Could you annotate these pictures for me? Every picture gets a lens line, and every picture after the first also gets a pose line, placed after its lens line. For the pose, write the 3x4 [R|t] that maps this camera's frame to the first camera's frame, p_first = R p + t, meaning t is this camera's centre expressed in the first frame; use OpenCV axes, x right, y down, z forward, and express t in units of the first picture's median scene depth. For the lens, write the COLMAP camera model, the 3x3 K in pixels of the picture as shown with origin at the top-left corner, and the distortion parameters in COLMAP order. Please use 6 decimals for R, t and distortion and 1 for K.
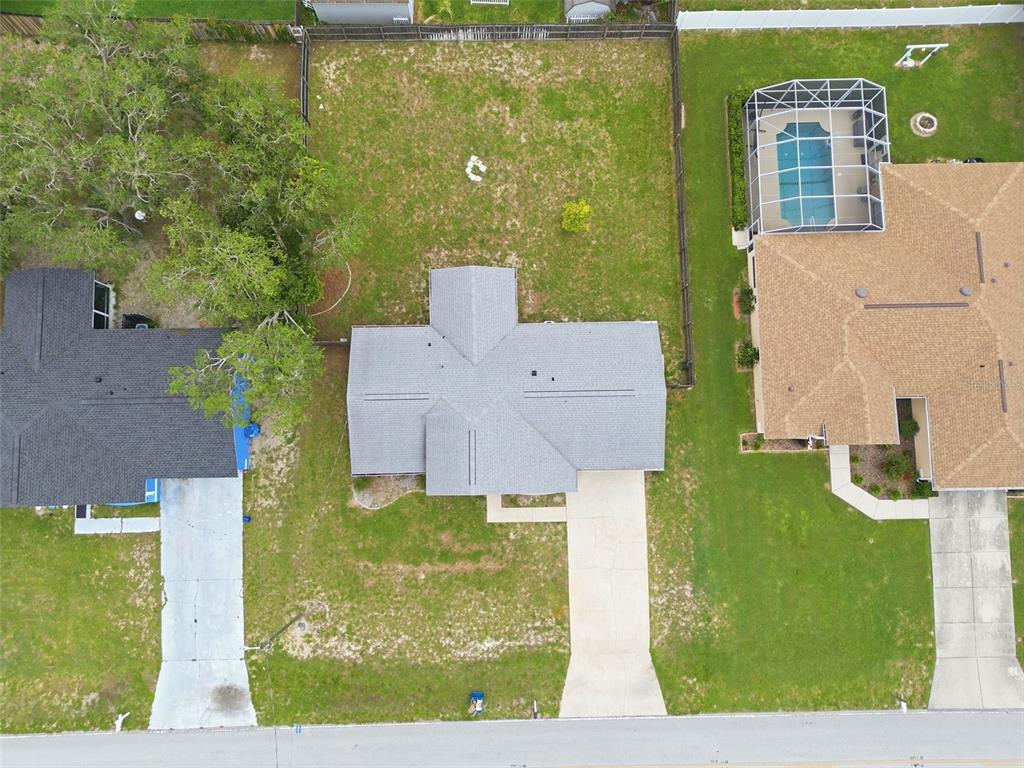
lens RADIAL K [[710.8, 0, 512.0], [0, 710.8, 384.0], [0, 0, 1]] dist [0.040027, -0.034572]
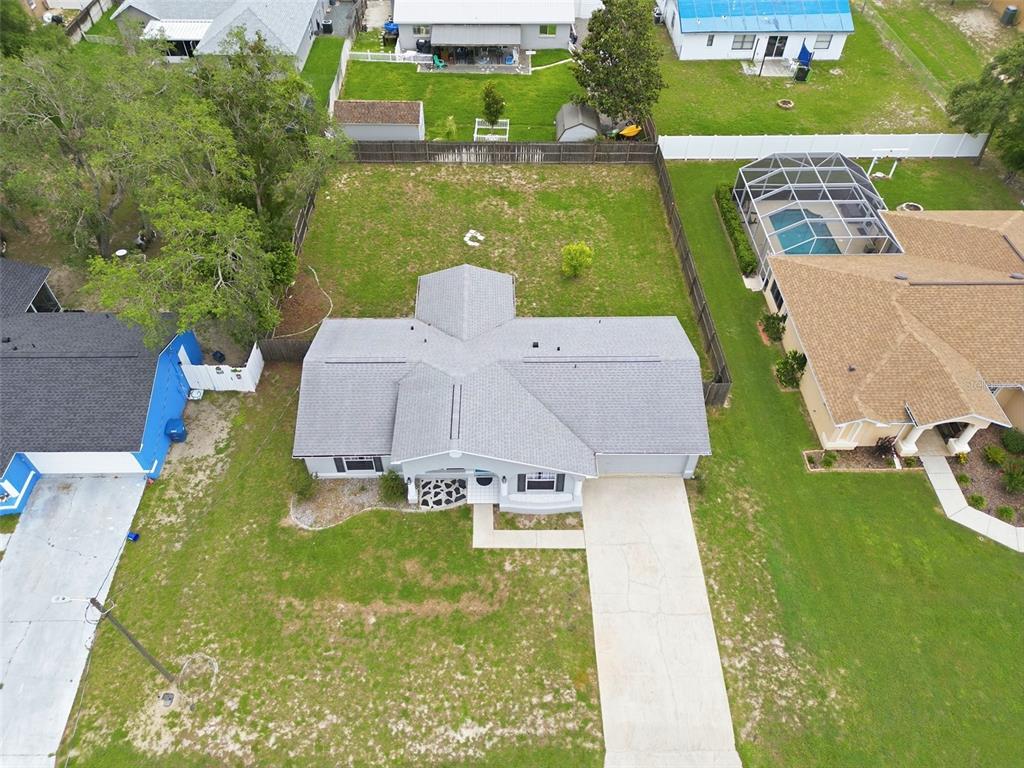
lens RADIAL K [[710.8, 0, 512.0], [0, 710.8, 384.0], [0, 0, 1]] dist [0.040027, -0.034572]
pose [[0.999998, 0.001075, -0.001873, 0.005219], [-0.001965, 0.812380, -0.583125, 0.475245], [0.000895, 0.583128, 0.812380, 0.332287]]
